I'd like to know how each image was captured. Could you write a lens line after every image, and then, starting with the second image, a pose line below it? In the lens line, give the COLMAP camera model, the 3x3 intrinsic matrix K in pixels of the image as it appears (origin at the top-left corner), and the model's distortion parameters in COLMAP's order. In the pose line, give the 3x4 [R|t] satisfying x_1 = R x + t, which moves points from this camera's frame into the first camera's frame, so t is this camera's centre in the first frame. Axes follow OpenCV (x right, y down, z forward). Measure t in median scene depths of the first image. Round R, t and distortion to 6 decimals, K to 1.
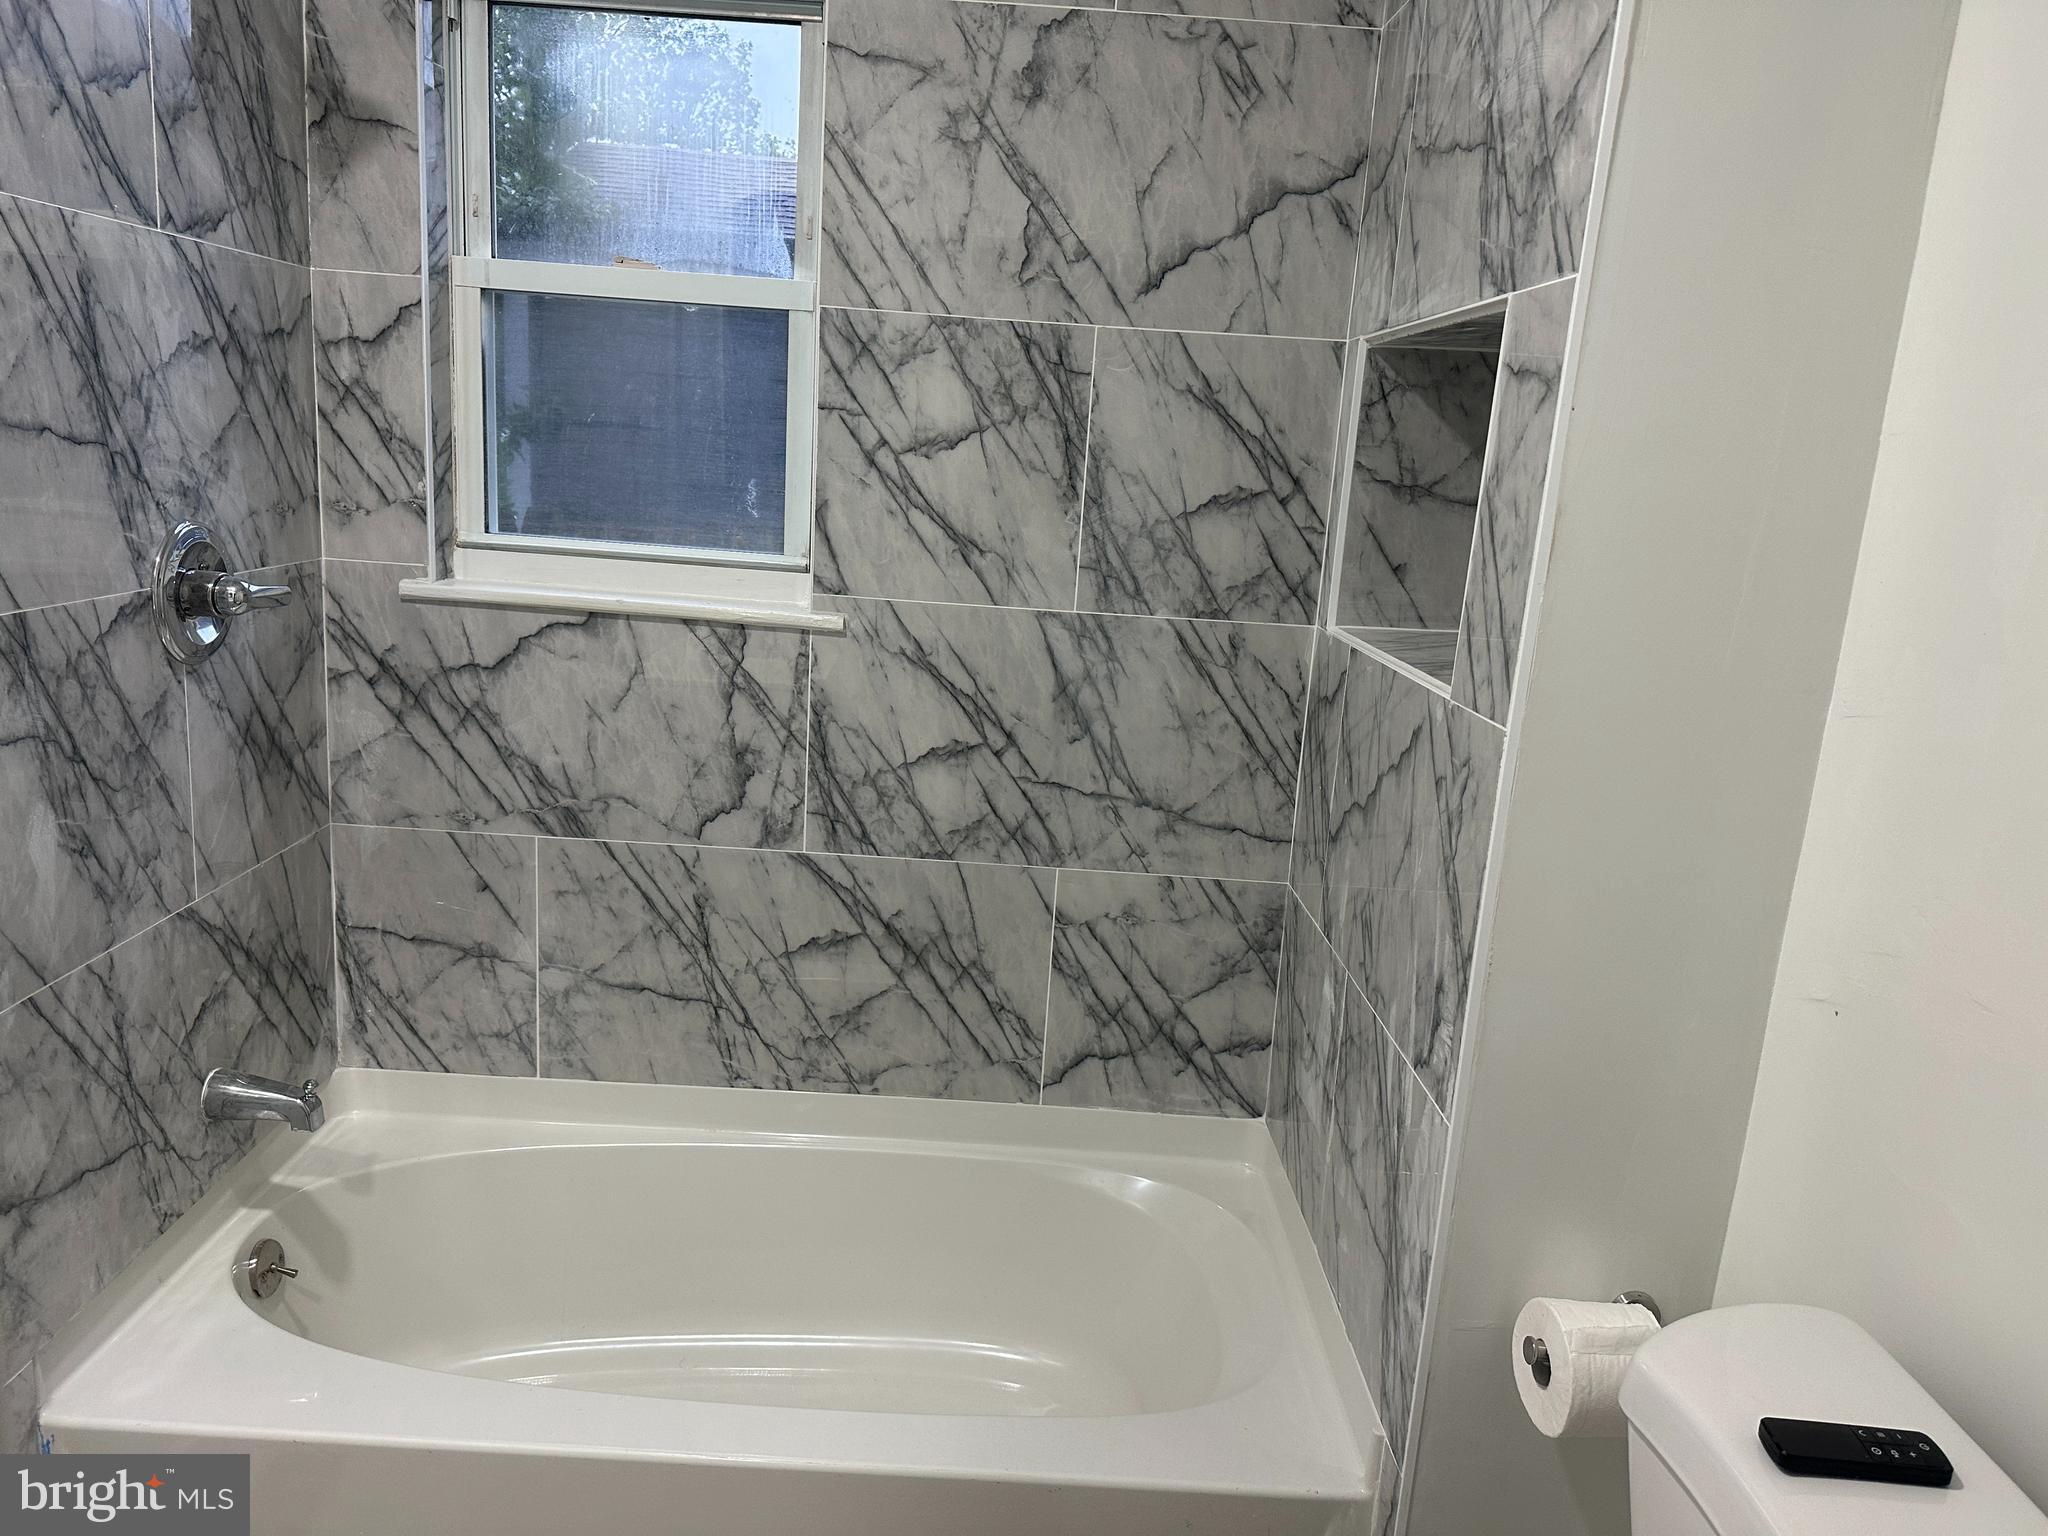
lens RADIAL K [[1424.6, 0, 1013.8], [0, 1424.6, 755.9], [0, 0, 1]] dist [0.051860, -0.060638]
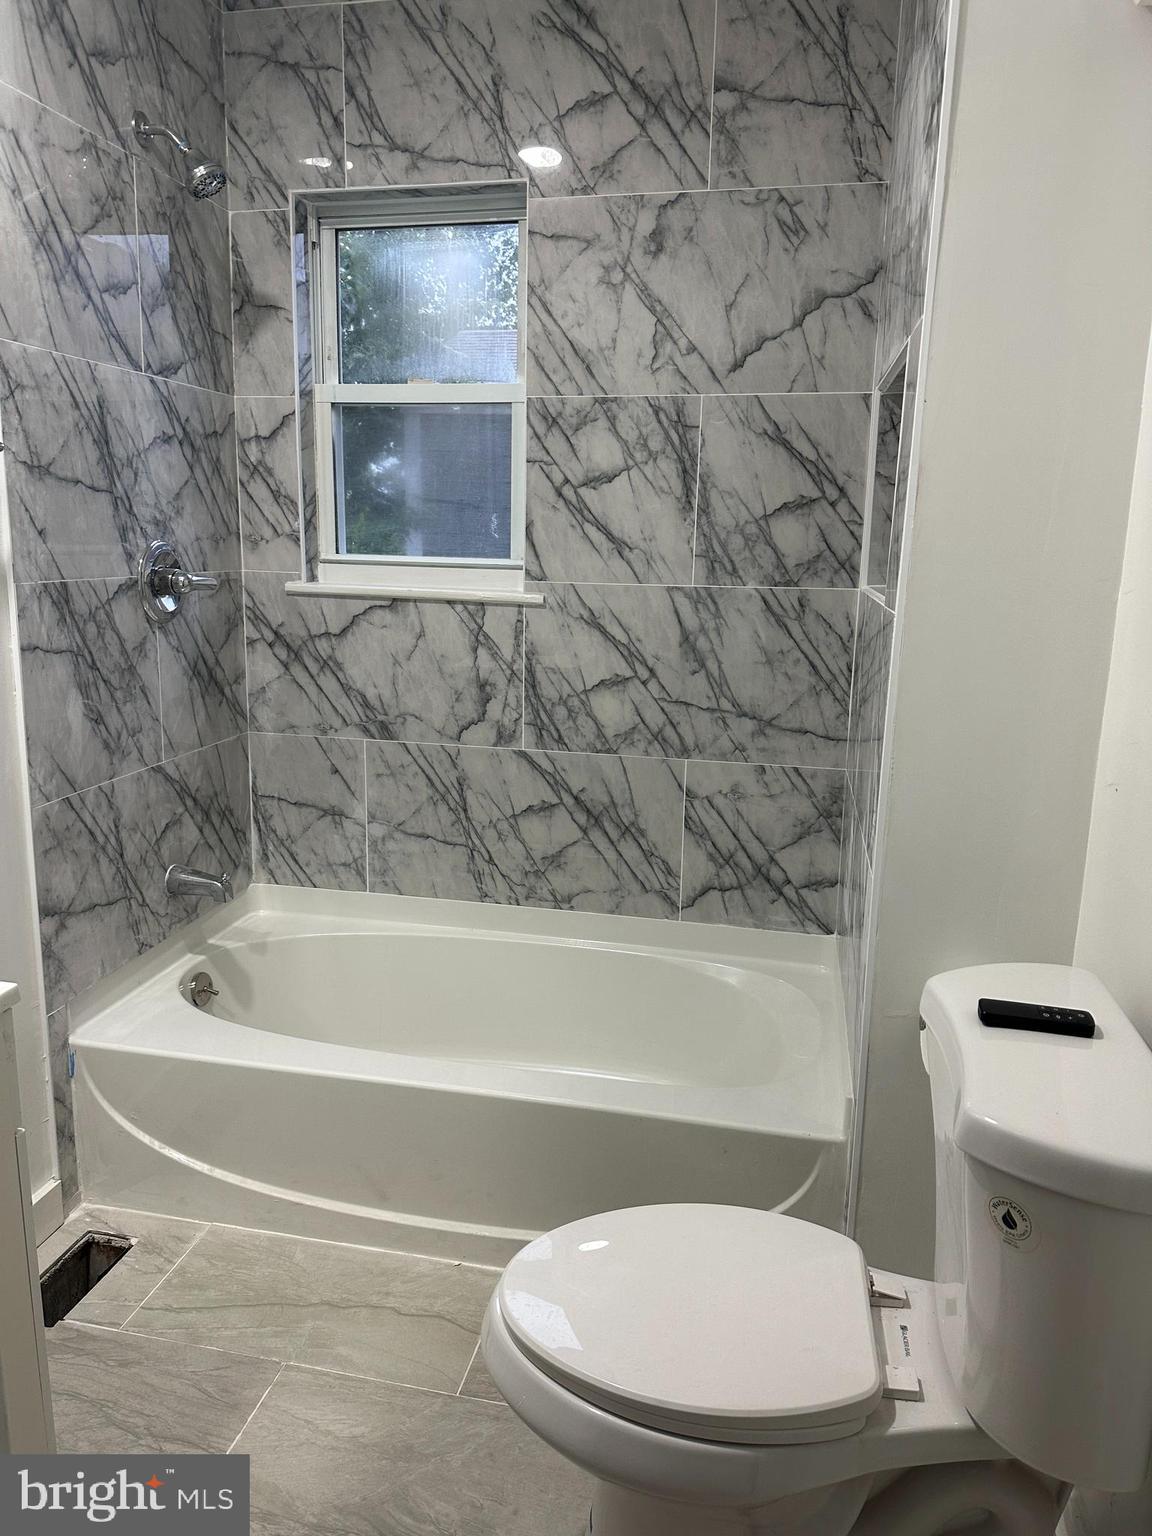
lens RADIAL K [[1068.4, 0, 569.3], [0, 1068.4, 743.2], [0, 0, 1]] dist [0.051860, -0.060638]
pose [[0.975142, -0.003524, -0.221553, 0.173693], [-0.004032, 0.999426, -0.033642, 0.109123], [0.221545, 0.033699, 0.974568, -0.133410]]
